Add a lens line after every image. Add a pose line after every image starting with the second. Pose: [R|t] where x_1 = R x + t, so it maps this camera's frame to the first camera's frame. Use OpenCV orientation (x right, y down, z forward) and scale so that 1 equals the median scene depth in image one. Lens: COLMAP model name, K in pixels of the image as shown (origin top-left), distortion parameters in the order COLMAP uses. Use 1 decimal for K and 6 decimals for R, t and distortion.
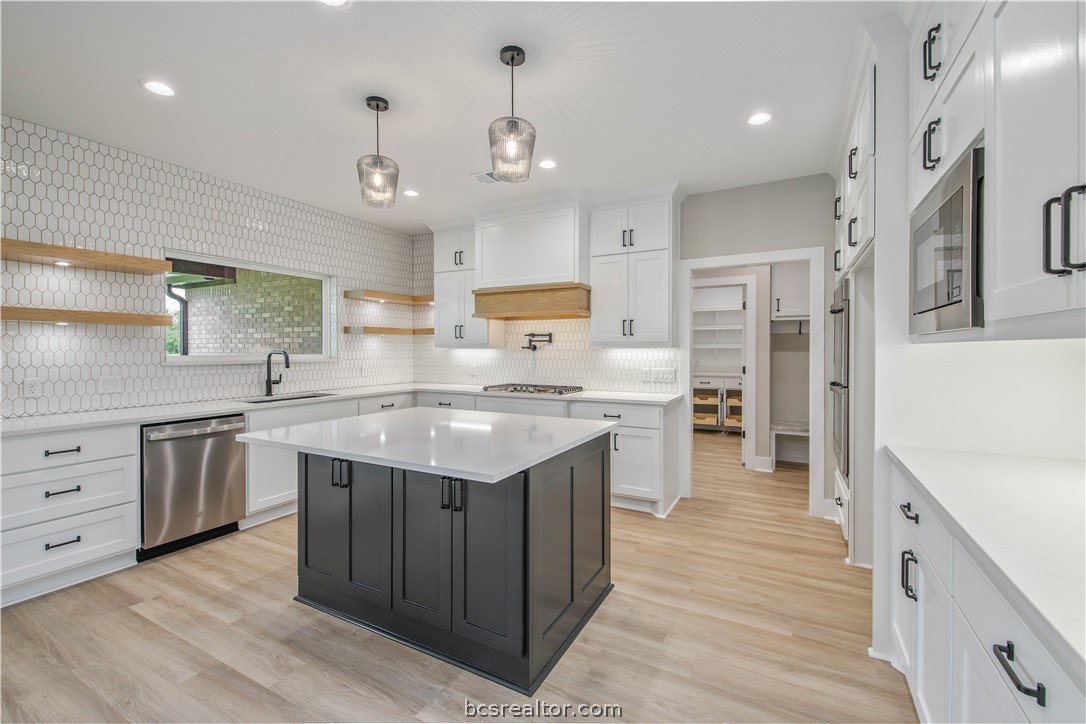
lens RADIAL K [[477.4, 0, 541.7], [0, 477.4, 344.1], [0, 0, 1]] dist [-0.001333, -0.000505]
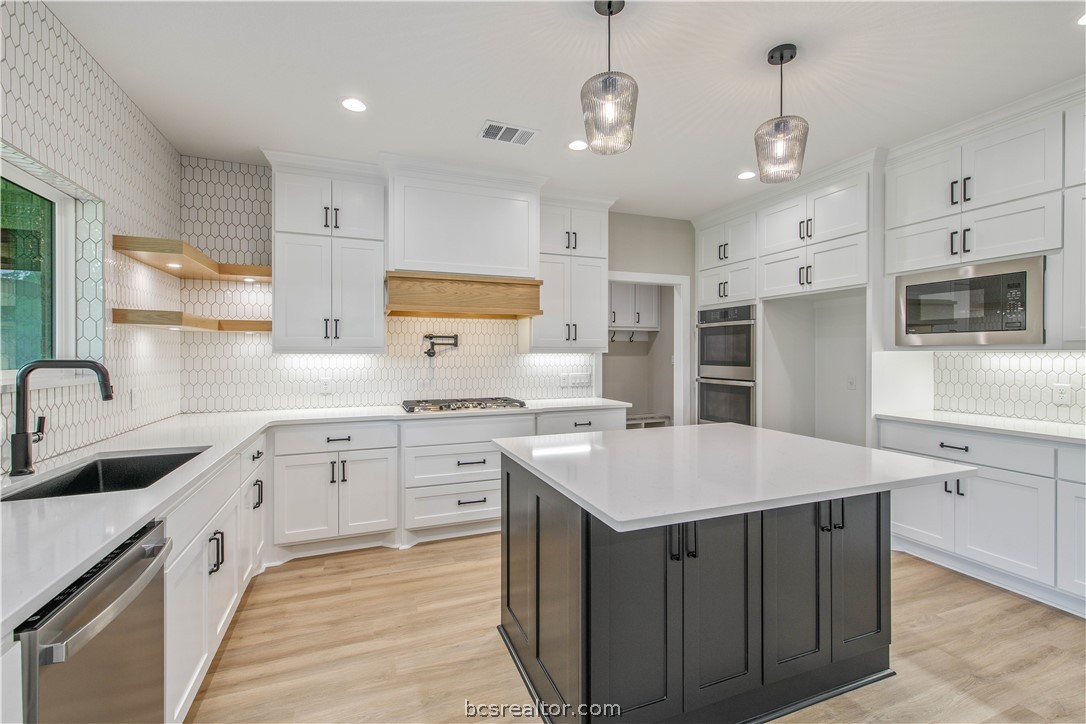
lens RADIAL K [[474.8, 0, 560.8], [0, 474.8, 351.1], [0, 0, 1]] dist [-0.001046, -0.000358]
pose [[0.634822, 0.004176, 0.772647, -0.518265], [-0.008258, 0.999965, 0.001380, 0.002211], [-0.772614, -0.007256, 0.634834, 0.358394]]
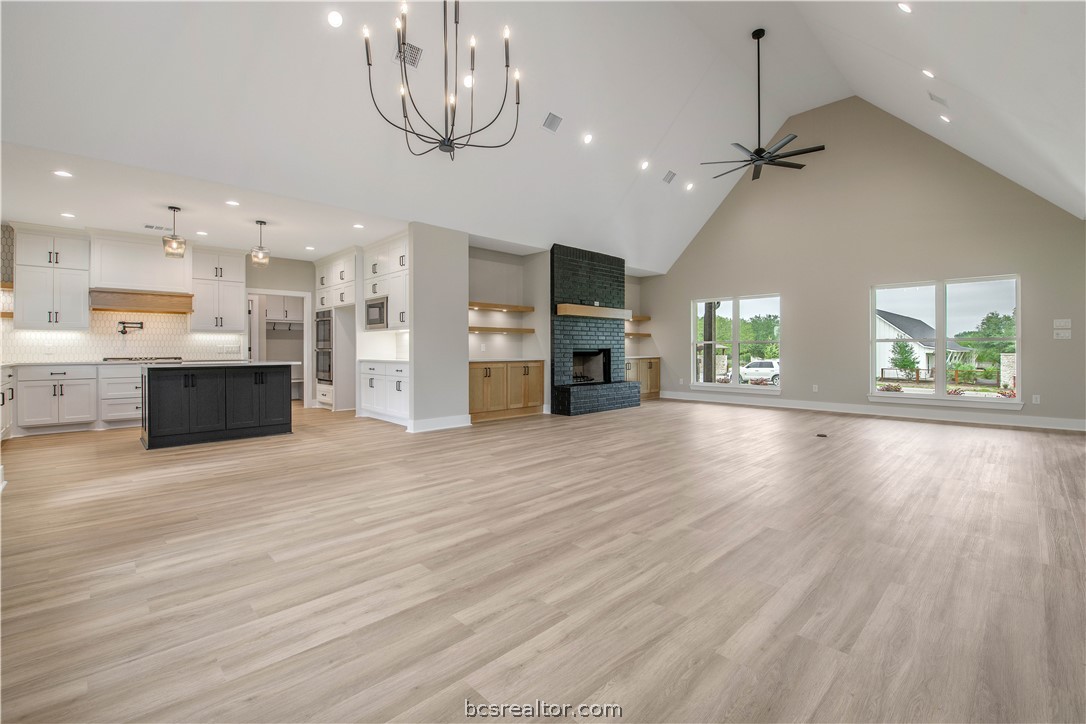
lens RADIAL K [[477.4, 0, 541.7], [0, 477.4, 344.1], [0, 0, 1]] dist [-0.001333, -0.000505]
pose [[0.301978, 0.011452, 0.953246, -1.046379], [-0.008006, 0.999923, -0.009477, 0.050047], [-0.953281, -0.004770, 0.302046, -0.635212]]
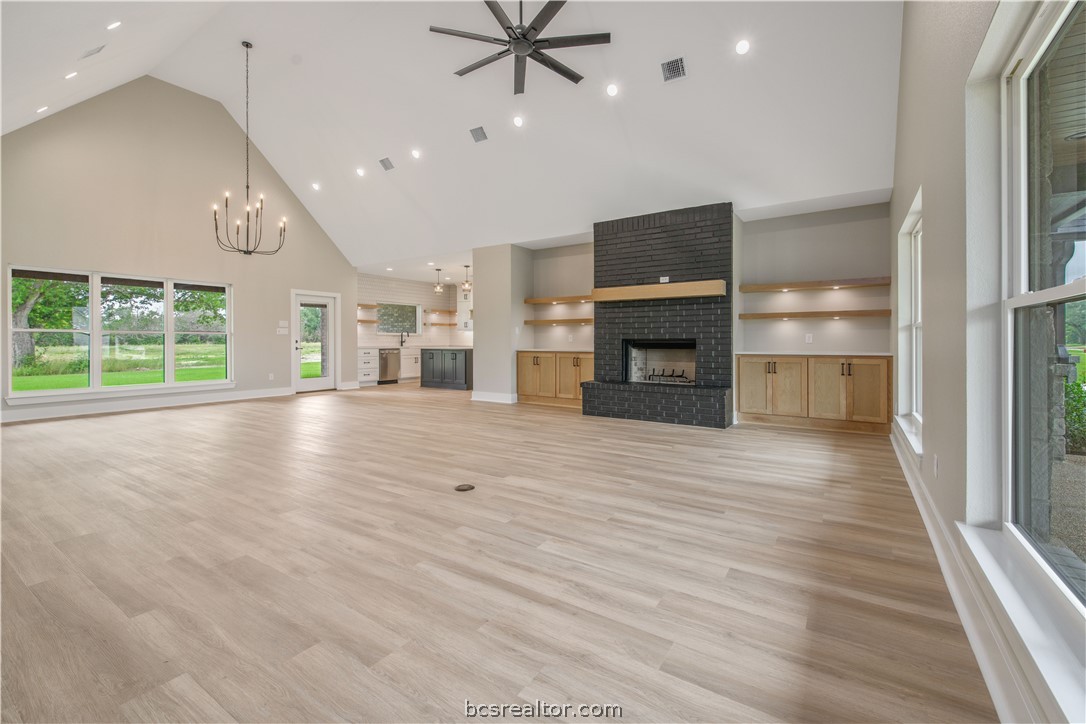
lens RADIAL K [[471.2, 0, 552.9], [0, 471.2, 340.1], [0, 0, 1]] dist [0.000017, 0.000027]
pose [[0.997084, -0.003802, -0.076215, 0.540172], [0.004615, 0.999934, 0.010495, 0.036405], [0.076170, -0.010816, 0.997036, -1.673739]]
